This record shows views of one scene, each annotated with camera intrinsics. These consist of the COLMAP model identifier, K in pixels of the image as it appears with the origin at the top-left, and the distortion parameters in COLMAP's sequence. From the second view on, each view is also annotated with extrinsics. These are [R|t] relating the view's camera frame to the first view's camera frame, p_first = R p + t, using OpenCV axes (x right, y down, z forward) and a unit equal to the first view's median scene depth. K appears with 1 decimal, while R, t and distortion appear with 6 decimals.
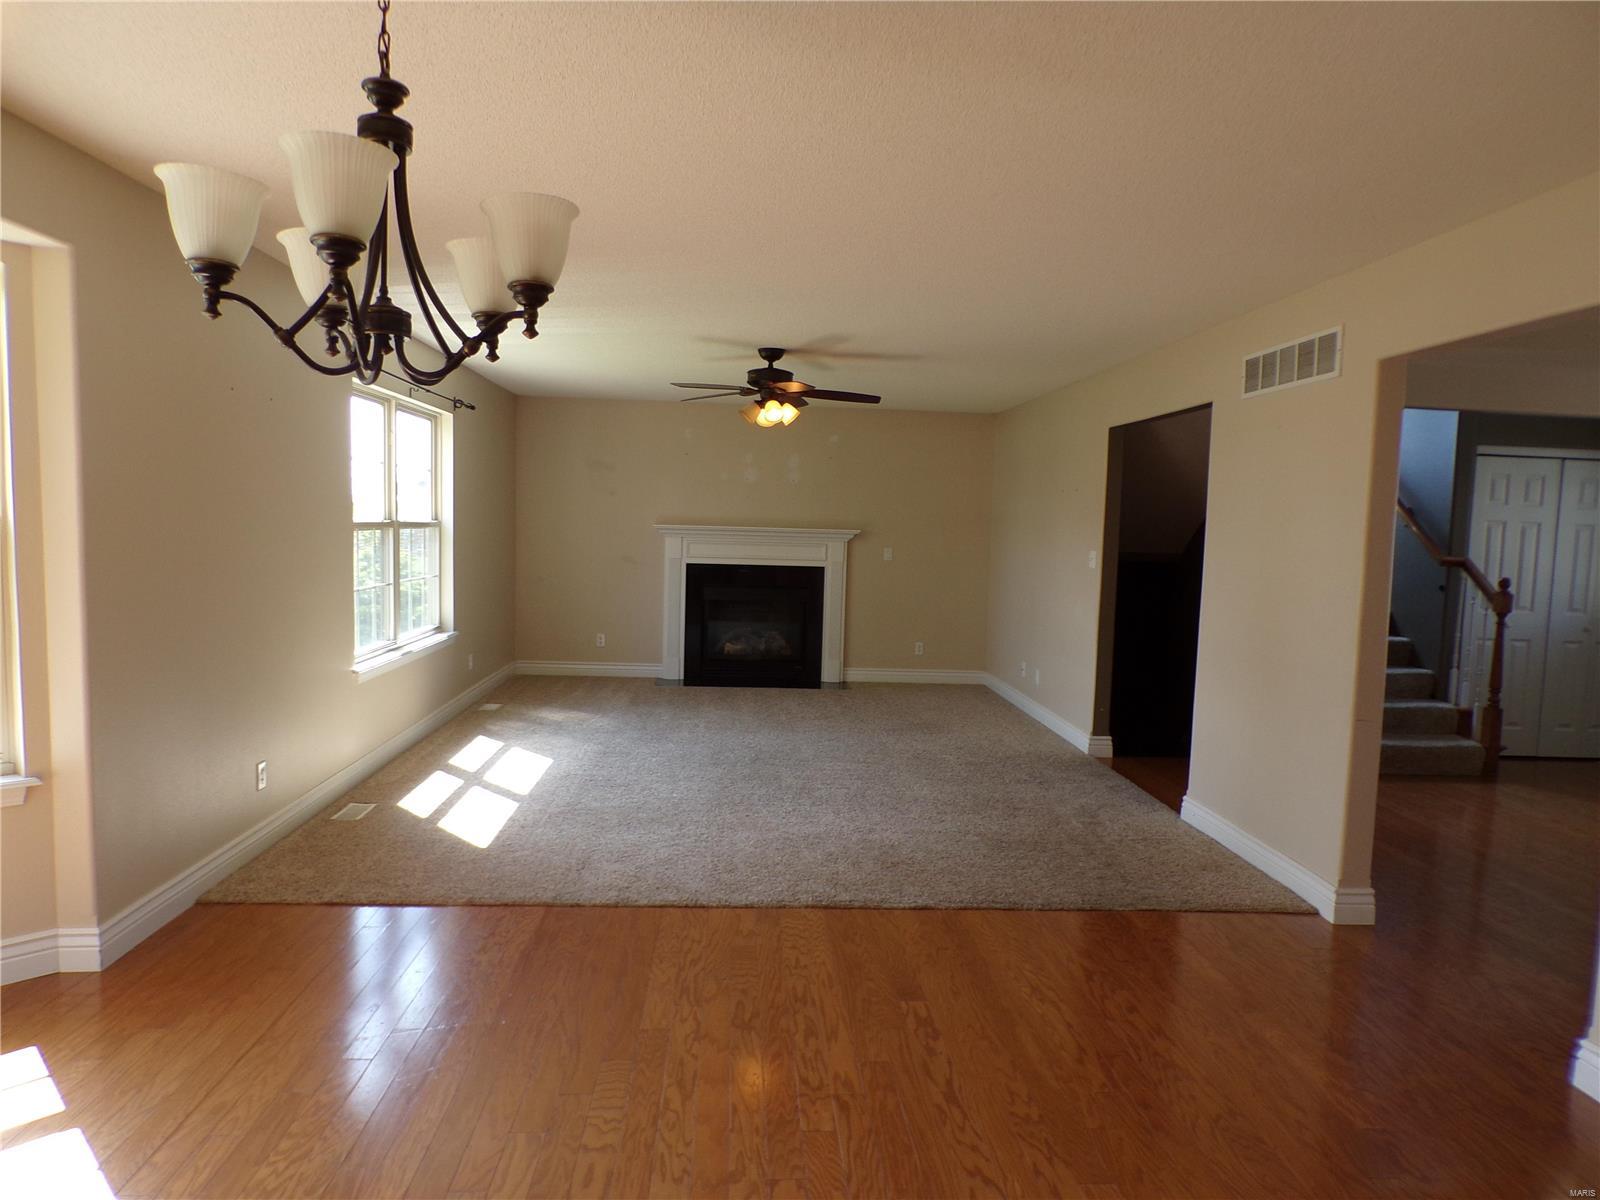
lens RADIAL K [[1089.1, 0, 801.8], [0, 1089.1, 596.6], [0, 0, 1]] dist [-0.018873, 0.020893]
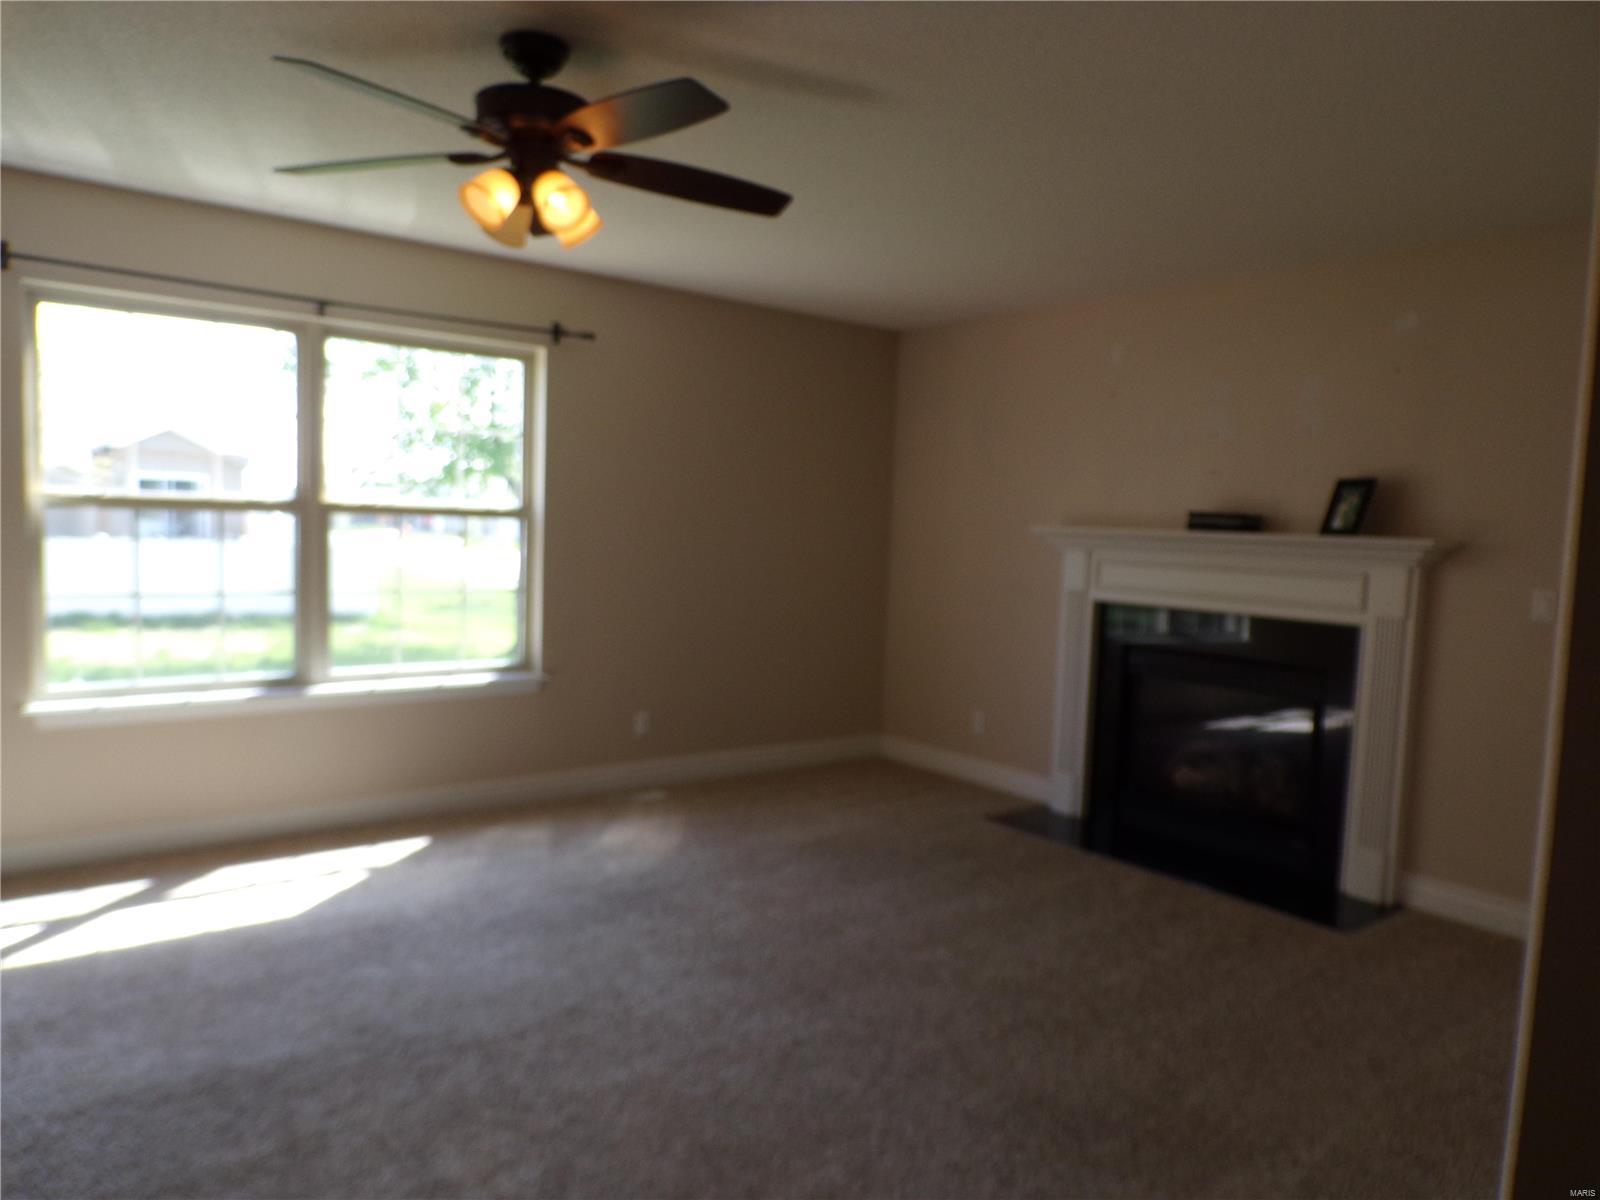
lens RADIAL K [[1089.1, 0, 800.5], [0, 1089.1, 601.7], [0, 0, 1]] dist [-0.018873, 0.020893]
pose [[0.569614, 0.049426, -0.820425, 0.341376], [-0.076484, 0.997046, 0.006964, -0.031815], [0.818346, 0.058783, 0.571712, 0.803925]]
